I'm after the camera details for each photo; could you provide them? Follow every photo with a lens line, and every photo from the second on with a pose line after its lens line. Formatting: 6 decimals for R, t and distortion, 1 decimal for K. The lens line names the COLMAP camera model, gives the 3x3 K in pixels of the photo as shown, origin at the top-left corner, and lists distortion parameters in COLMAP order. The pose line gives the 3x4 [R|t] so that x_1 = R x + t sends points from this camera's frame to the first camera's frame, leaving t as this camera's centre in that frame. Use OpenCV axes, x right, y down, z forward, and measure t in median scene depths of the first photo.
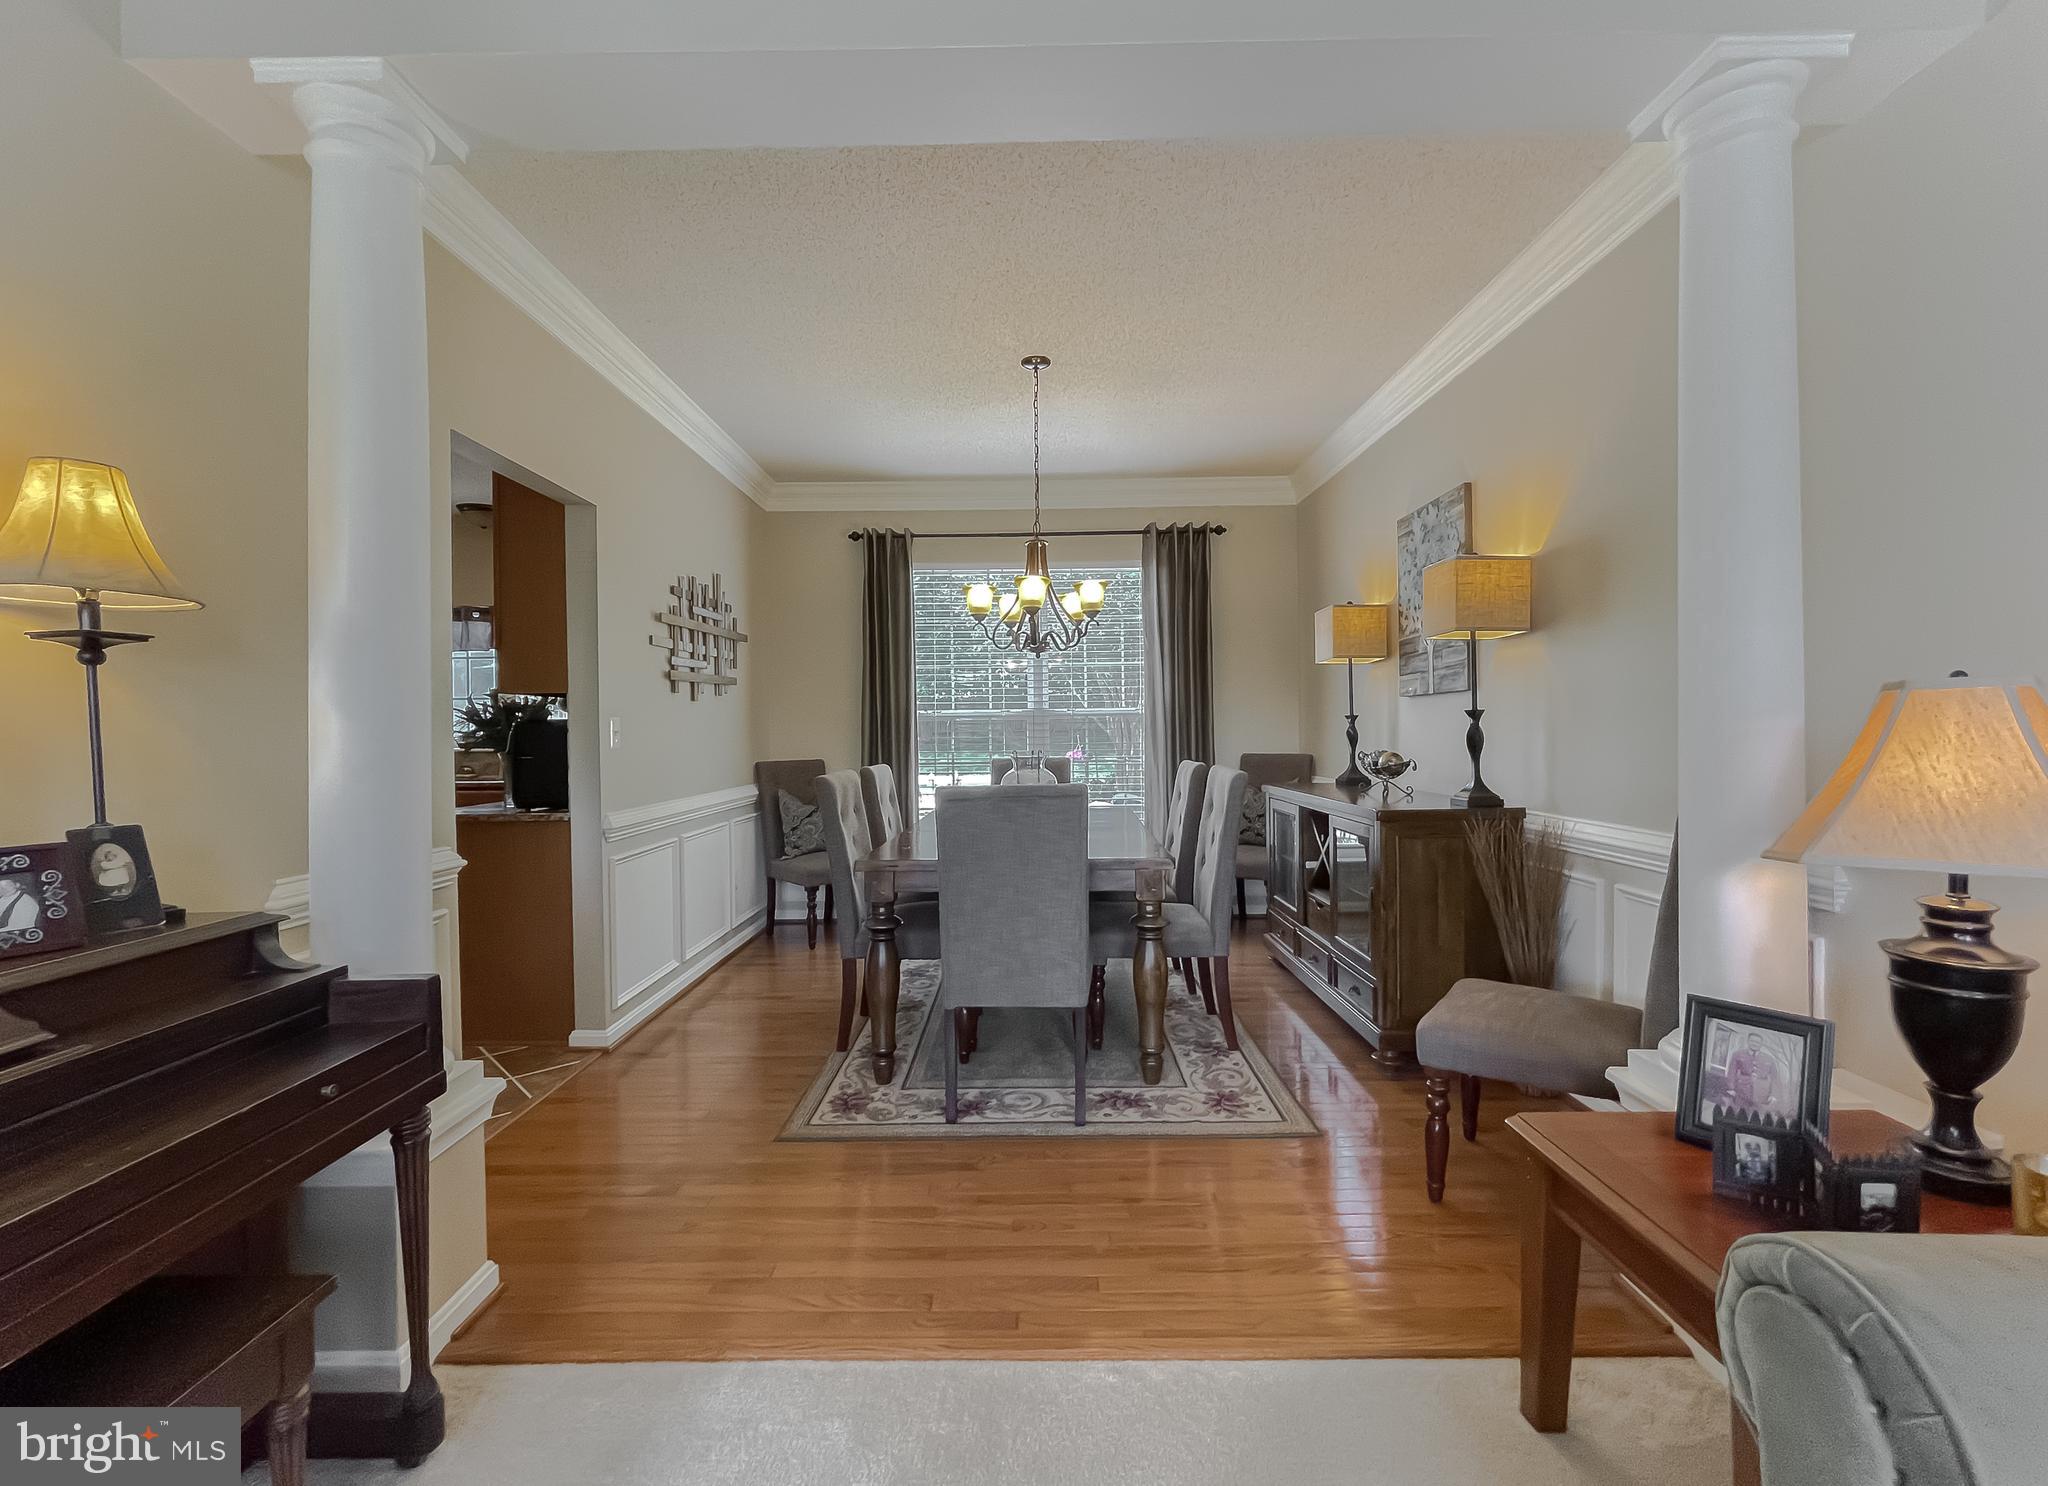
lens RADIAL K [[869.8, 0, 1024.1], [0, 869.8, 742.4], [0, 0, 1]] dist [-0.007383, 0.001123]
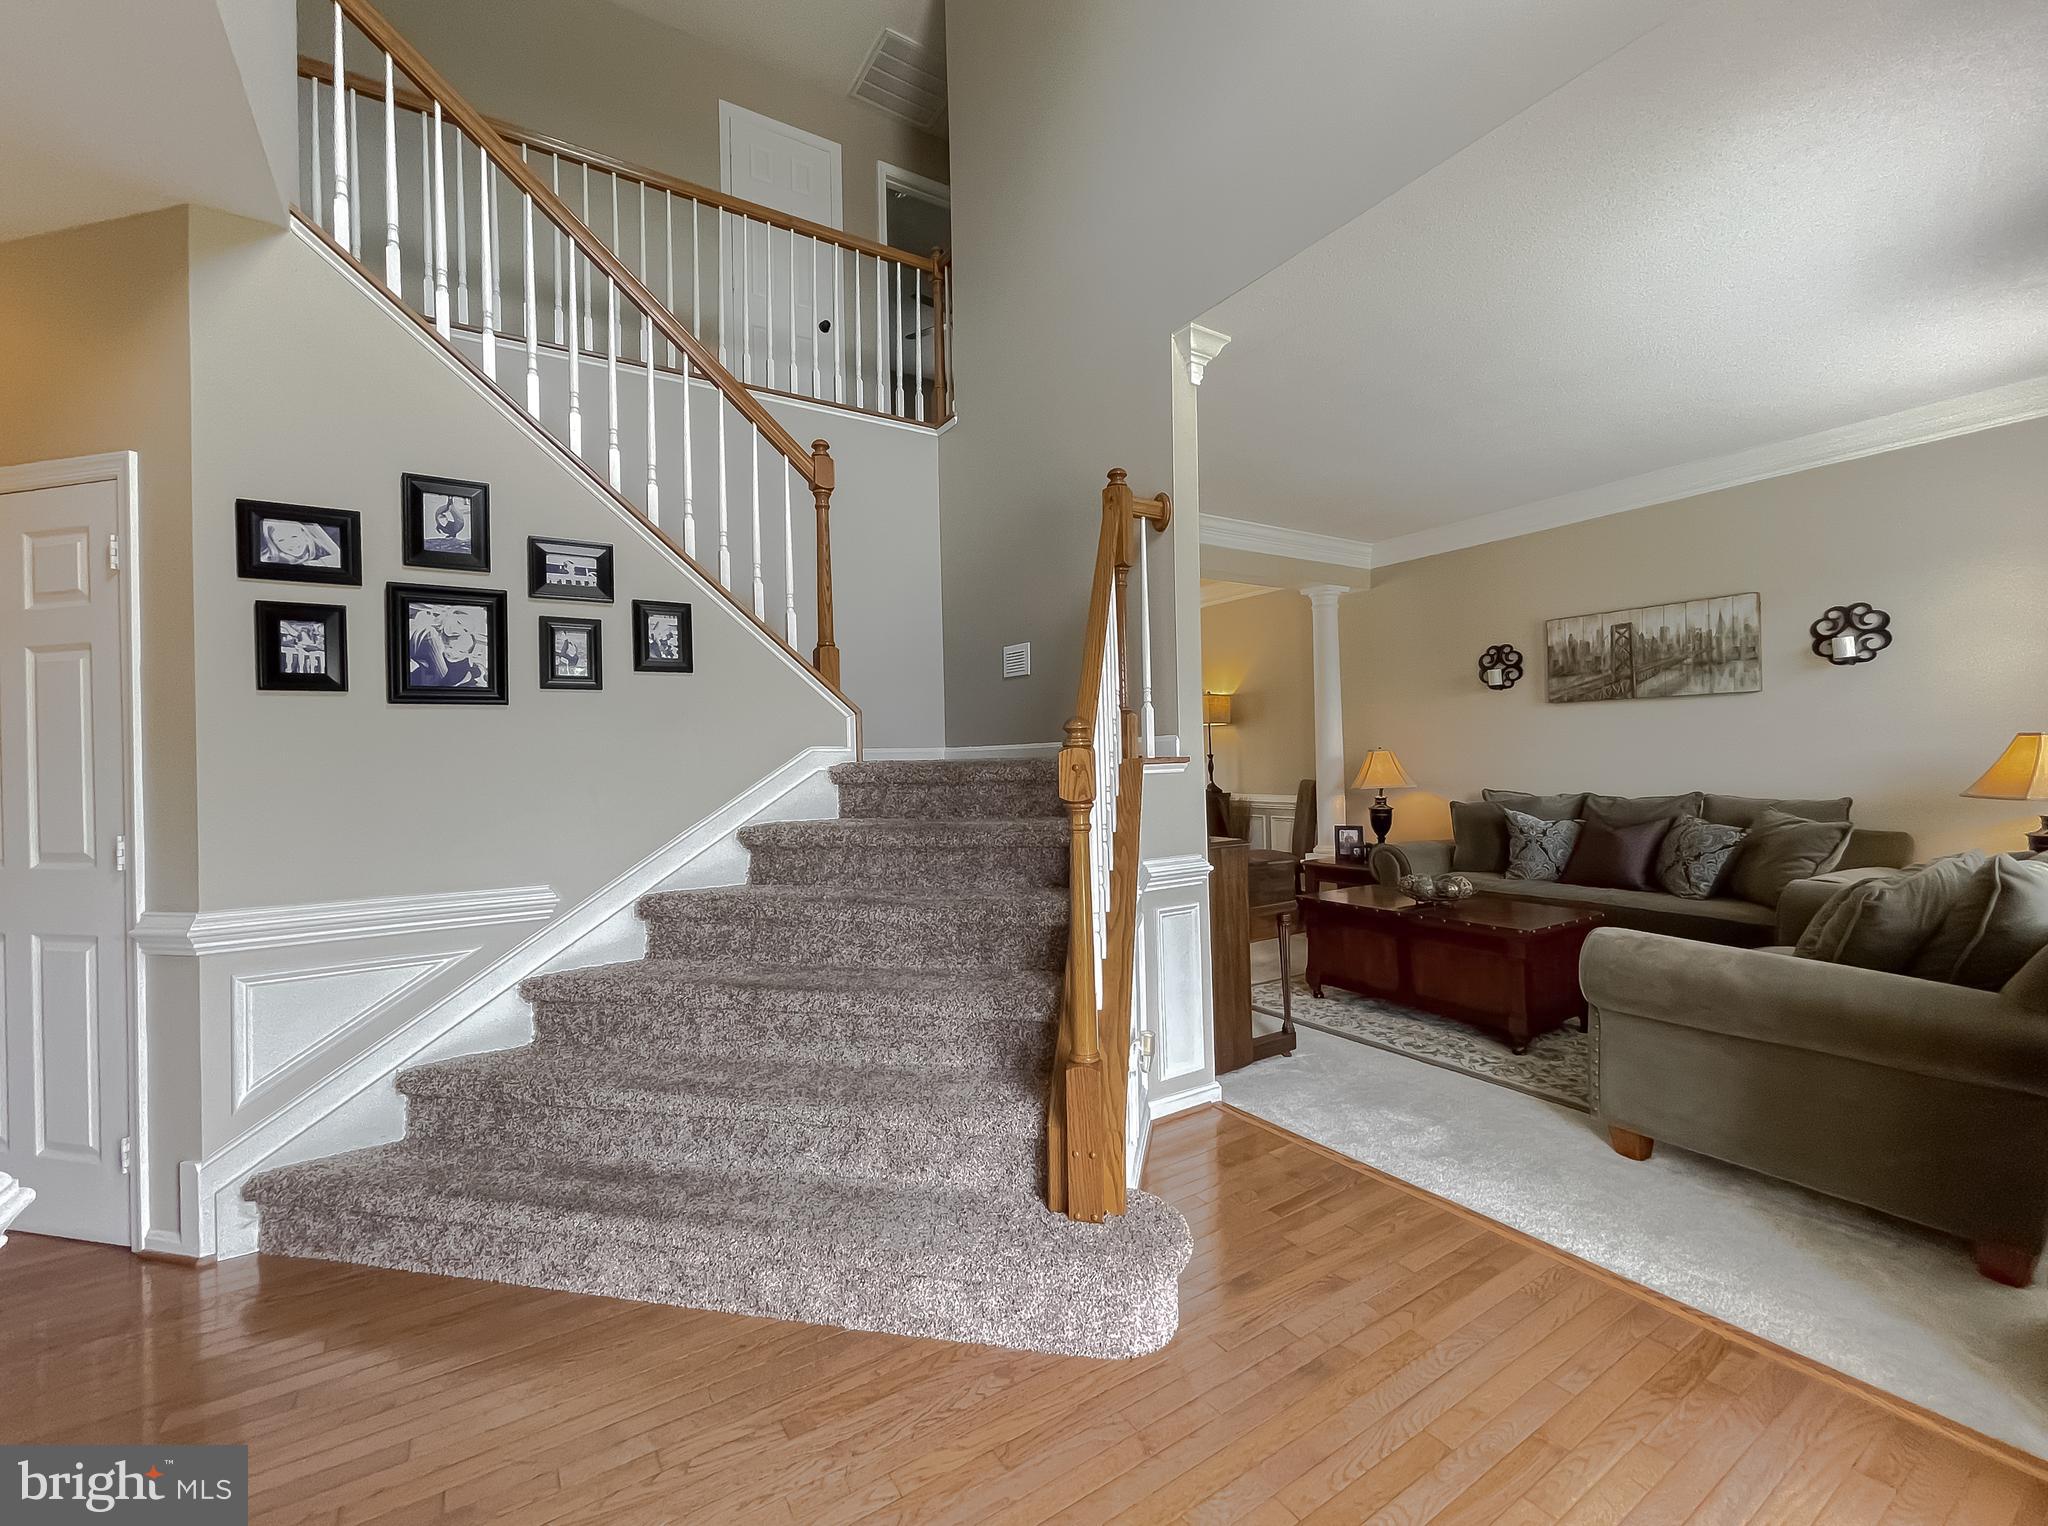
lens RADIAL K [[853.1, 0, 1022.5], [0, 853.1, 754.5], [0, 0, 1]] dist [0.000475, 0.002808]
pose [[0.841184, -0.008042, 0.540689, -1.135085], [0.024655, 0.999420, -0.023492, 0.007393], [-0.540186, 0.033092, 0.840895, -0.687557]]
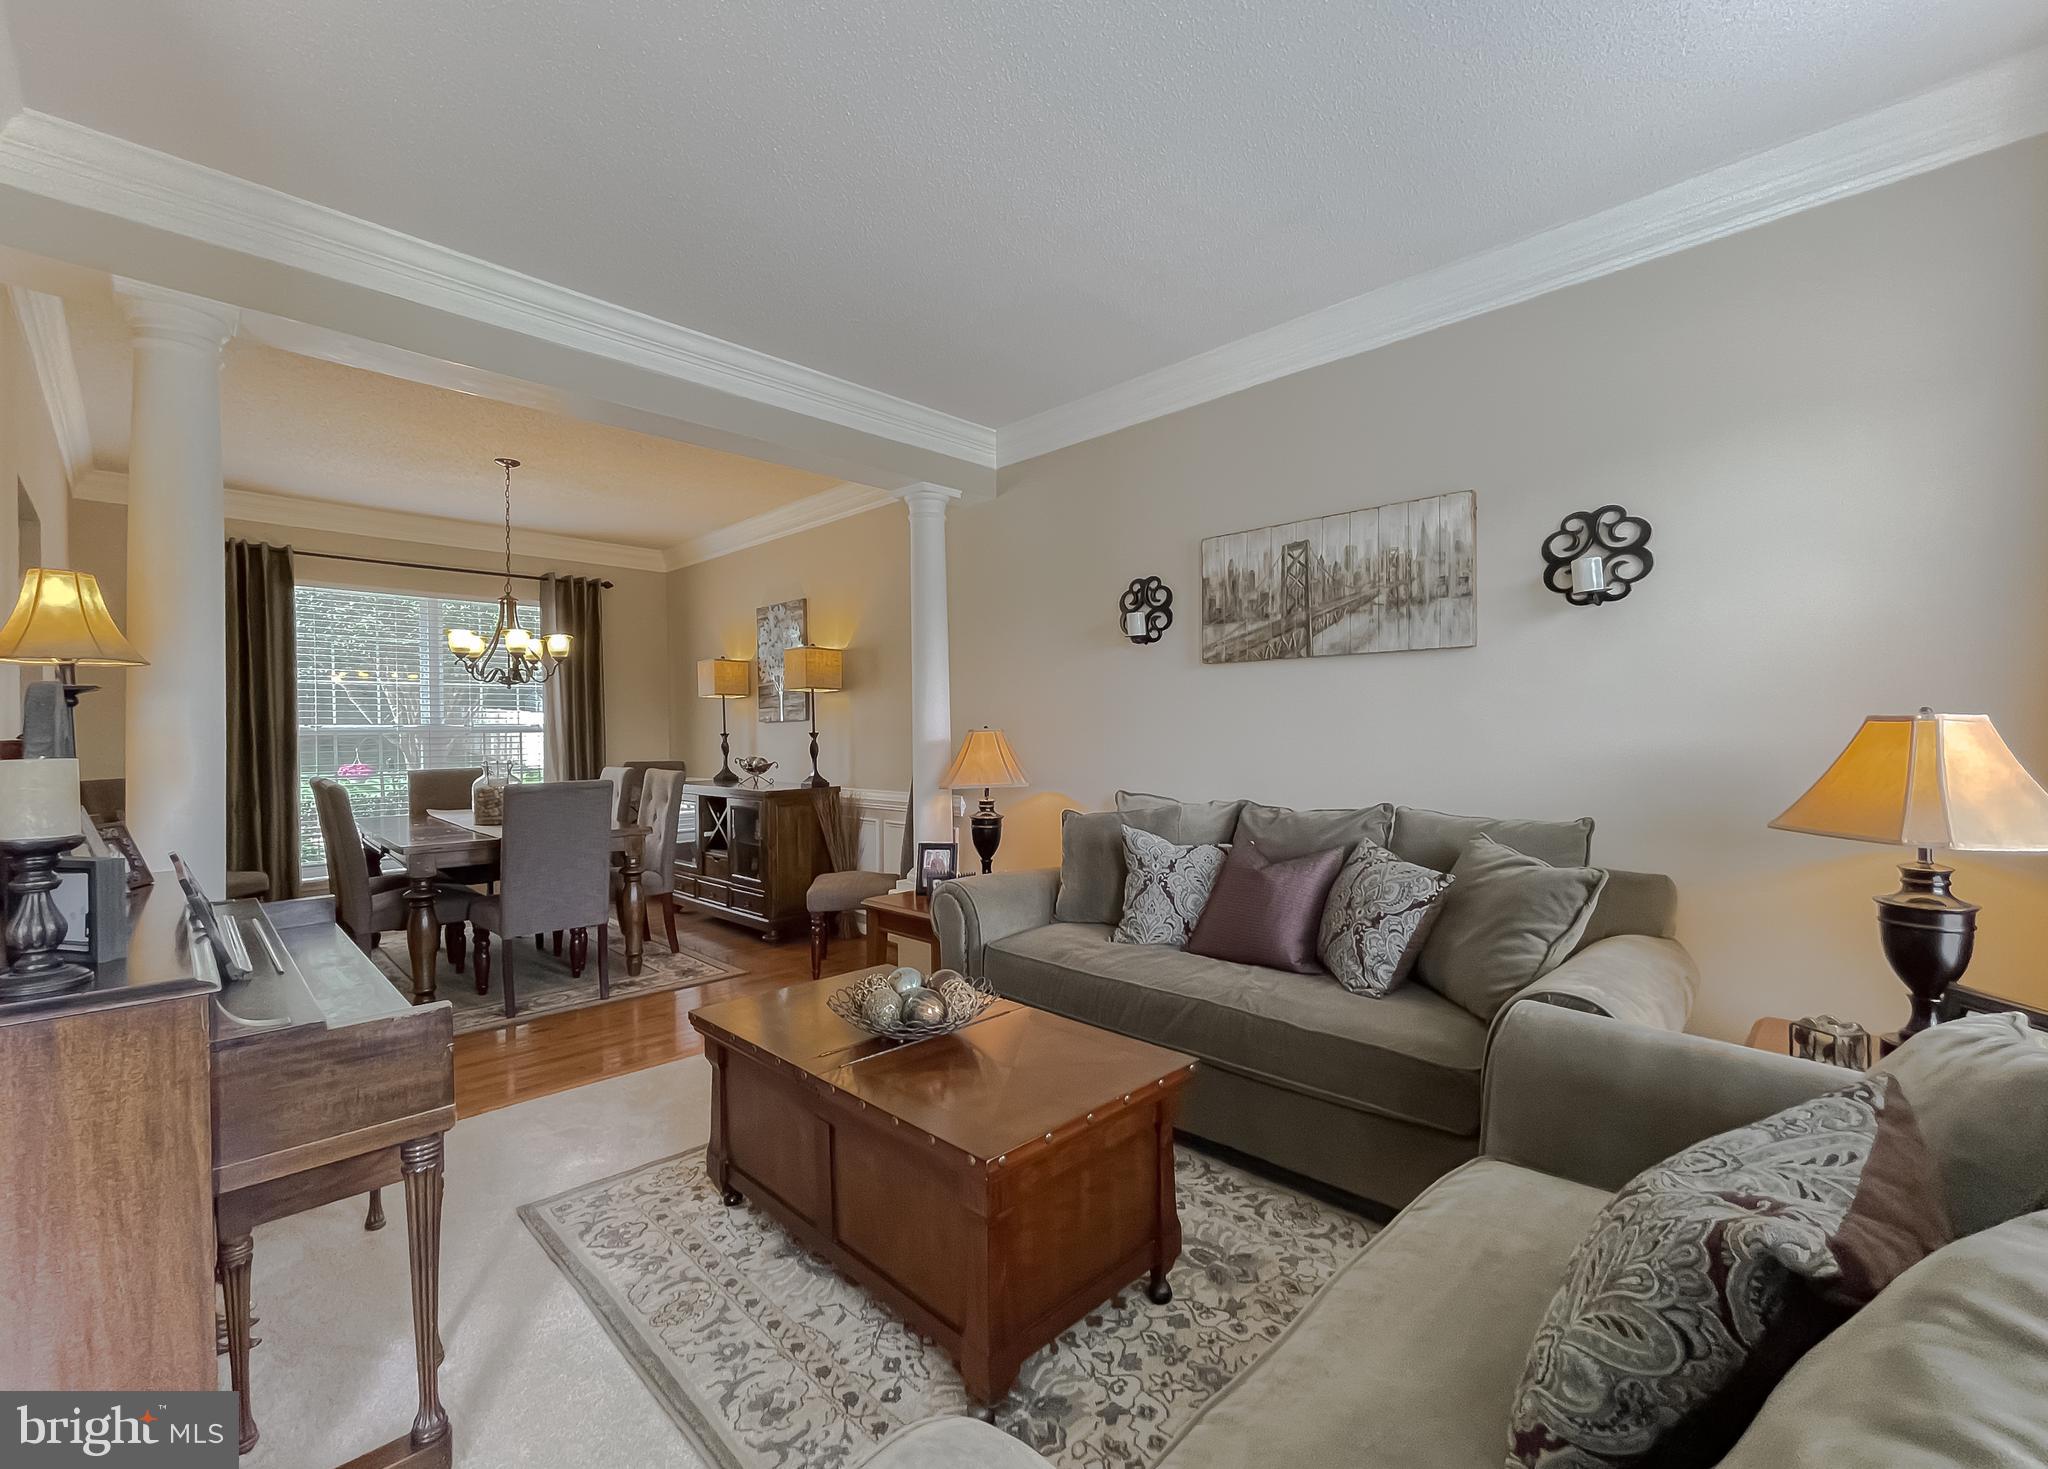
lens RADIAL K [[869.8, 0, 1016.3], [0, 869.8, 736.4], [0, 0, 1]] dist [-0.007383, 0.001123]
pose [[0.702724, 0.001320, 0.711462, -0.401941], [0.012843, 0.999812, -0.014540, 0.001734], [-0.711347, 0.019355, 0.702574, -0.479417]]
